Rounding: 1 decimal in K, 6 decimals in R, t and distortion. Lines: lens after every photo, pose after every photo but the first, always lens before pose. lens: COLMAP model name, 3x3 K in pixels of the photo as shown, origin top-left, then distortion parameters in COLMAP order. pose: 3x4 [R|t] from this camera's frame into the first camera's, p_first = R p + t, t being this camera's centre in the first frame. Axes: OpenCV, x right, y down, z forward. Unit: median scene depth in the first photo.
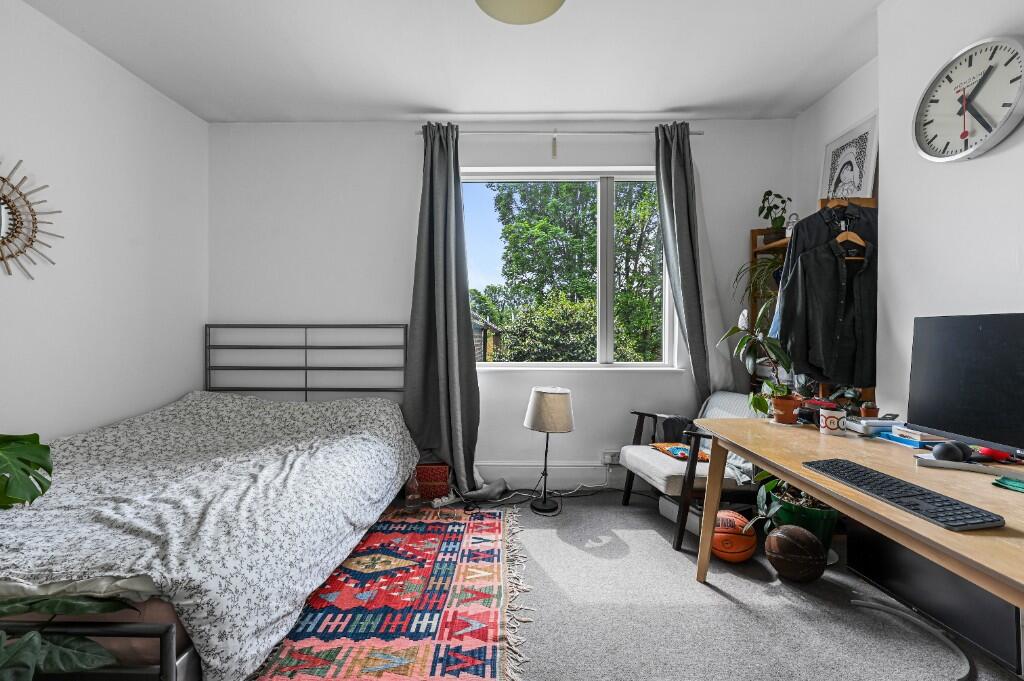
lens RADIAL K [[415.2, 0, 512.9], [0, 415.2, 337.7], [0, 0, 1]] dist [-0.004430, 0.000930]
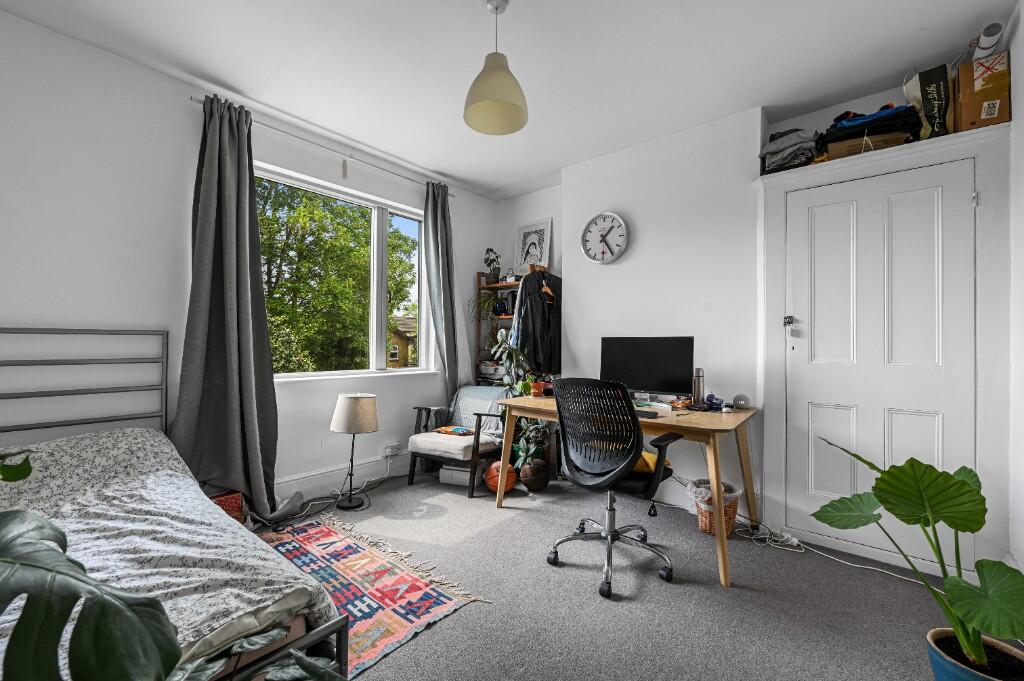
lens RADIAL K [[415.2, 0, 509.5], [0, 415.2, 344.3], [0, 0, 1]] dist [-0.004430, 0.000930]
pose [[0.642948, 0.004079, 0.765899, -0.509489], [0.001744, 0.999975, -0.006789, -0.000349], [-0.765907, 0.005700, 0.642926, -0.007983]]
